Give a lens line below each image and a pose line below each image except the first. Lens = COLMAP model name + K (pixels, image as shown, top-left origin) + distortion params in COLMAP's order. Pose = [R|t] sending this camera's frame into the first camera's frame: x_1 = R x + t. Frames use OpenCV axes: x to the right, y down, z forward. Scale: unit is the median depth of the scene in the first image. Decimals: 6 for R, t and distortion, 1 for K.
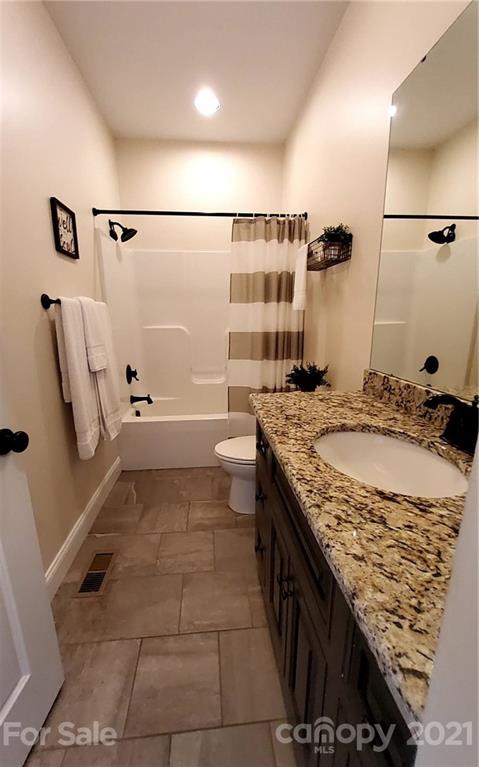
lens RADIAL K [[307.2, 0, 236.5], [0, 307.2, 388.0], [0, 0, 1]] dist [0.012159, -0.013848]
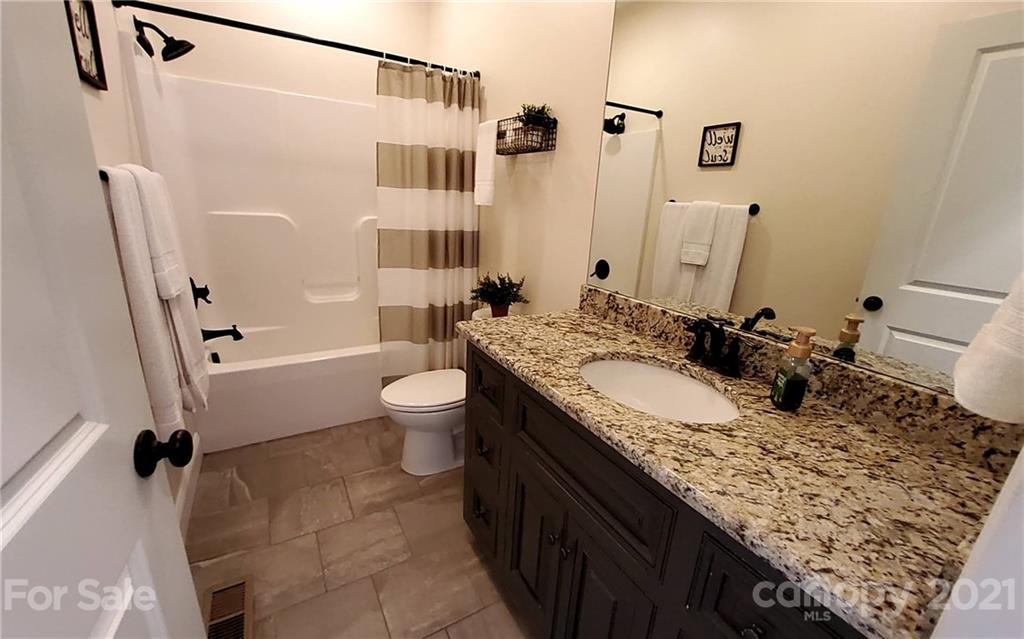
lens RADIAL K [[410.2, 0, 516.3], [0, 410.2, 326.1], [0, 0, 1]] dist [0.012159, -0.013848]
pose [[0.896870, -0.075018, 0.435886, -0.223421], [0.039112, 0.995102, 0.090784, -0.047852], [-0.440561, -0.064373, 0.895411, 0.023931]]
